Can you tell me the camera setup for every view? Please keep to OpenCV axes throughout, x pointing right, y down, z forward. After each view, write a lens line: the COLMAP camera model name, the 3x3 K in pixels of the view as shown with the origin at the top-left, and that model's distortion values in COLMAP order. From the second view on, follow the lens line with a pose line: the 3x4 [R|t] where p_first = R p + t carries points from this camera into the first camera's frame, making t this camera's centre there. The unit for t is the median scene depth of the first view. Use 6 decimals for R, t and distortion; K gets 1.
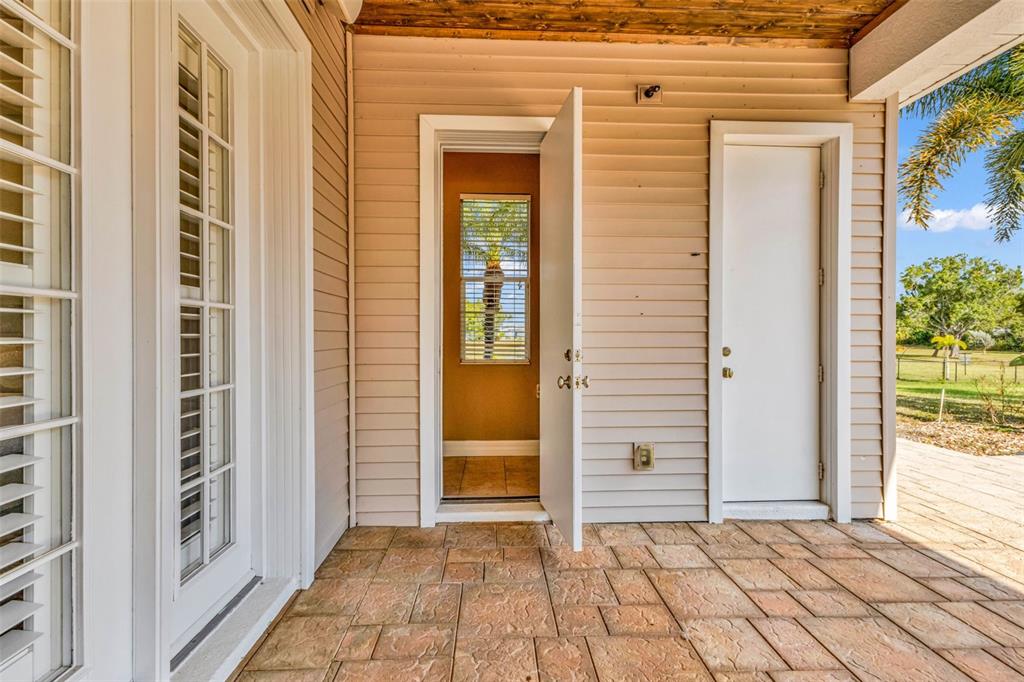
lens RADIAL K [[450.2, 0, 523.9], [0, 450.2, 337.9], [0, 0, 1]] dist [0.000567, -0.000002]
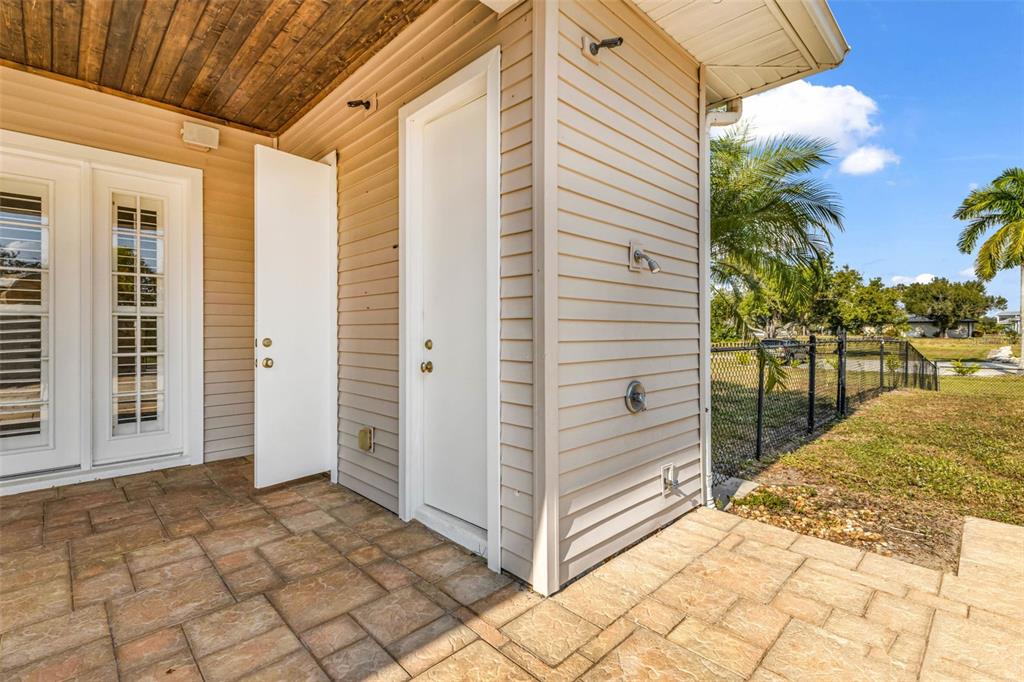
lens RADIAL K [[468.1, 0, 514.4], [0, 468.1, 326.6], [0, 0, 1]] dist [0.000423, -0.000072]
pose [[0.681385, -0.001172, -0.731924, 1.549327], [0.001792, 0.999998, 0.000067, -0.007905], [0.731923, -0.001357, 0.681386, 0.564123]]
